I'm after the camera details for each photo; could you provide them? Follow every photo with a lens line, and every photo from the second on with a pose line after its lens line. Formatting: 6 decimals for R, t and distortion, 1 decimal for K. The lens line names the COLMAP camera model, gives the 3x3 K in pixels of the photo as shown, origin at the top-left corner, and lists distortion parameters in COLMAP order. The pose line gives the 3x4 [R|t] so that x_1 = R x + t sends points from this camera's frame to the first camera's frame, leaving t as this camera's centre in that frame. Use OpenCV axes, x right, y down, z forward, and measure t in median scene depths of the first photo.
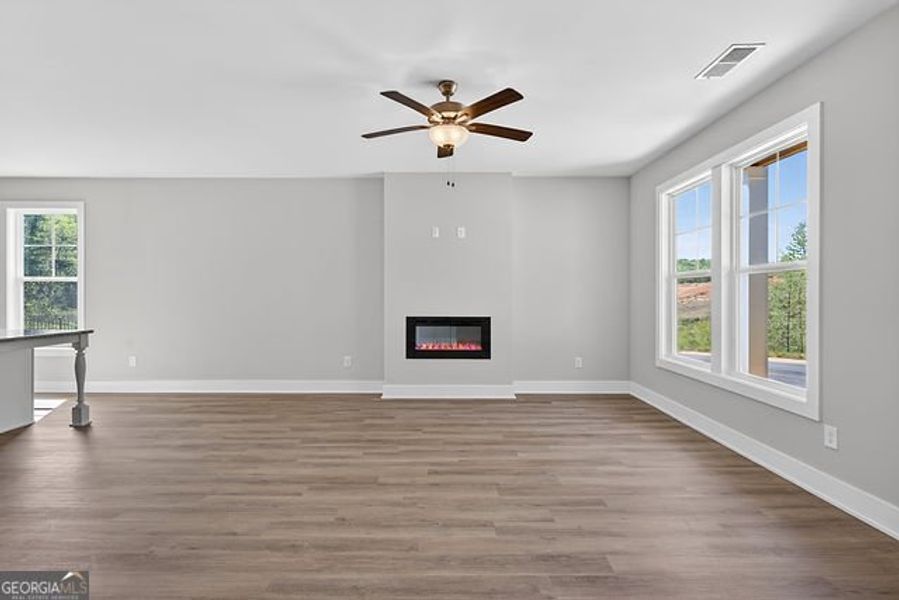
lens RADIAL K [[431.0, 0, 446.9], [0, 431.0, 296.5], [0, 0, 1]] dist [0.005208, -0.002621]
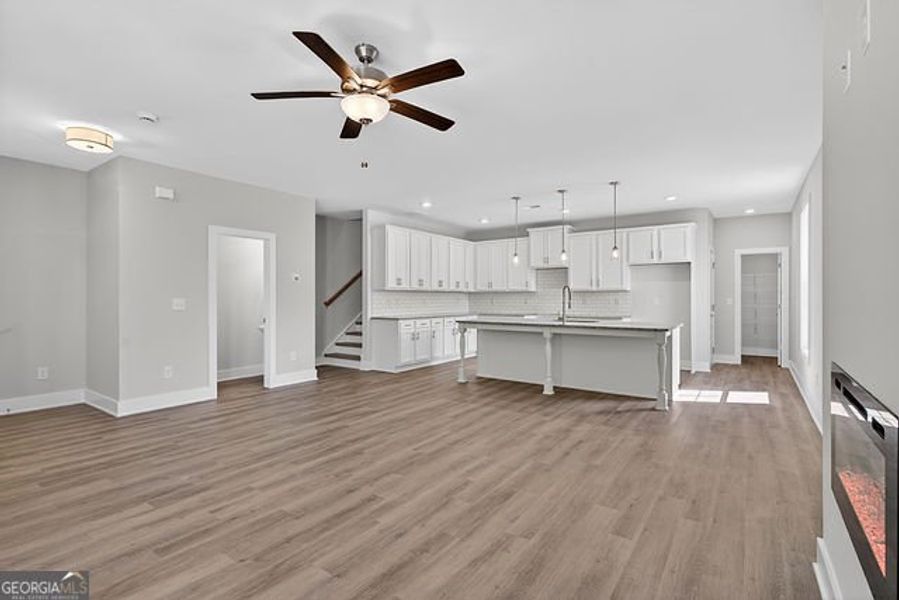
lens RADIAL K [[431.0, 0, 438.1], [0, 431.0, 295.9], [0, 0, 1]] dist [0.005208, -0.002621]
pose [[-0.583892, -0.004204, -0.811820, 0.561387], [-0.002300, 0.999991, -0.003525, -0.004619], [0.811828, -0.000191, -0.583897, 1.489215]]
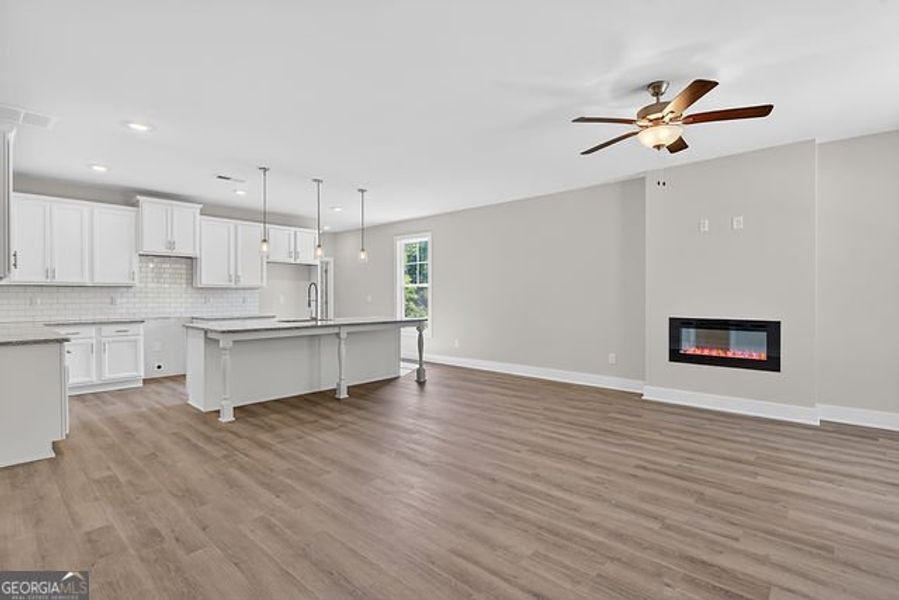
lens RADIAL K [[431.0, 0, 446.0], [0, 431.0, 299.0], [0, 0, 1]] dist [0.005208, -0.002621]
pose [[0.738457, 0.003639, -0.674291, 0.291727], [0.000045, 0.999985, 0.005445, 0.000671], [0.674301, -0.004051, 0.738446, -0.069053]]
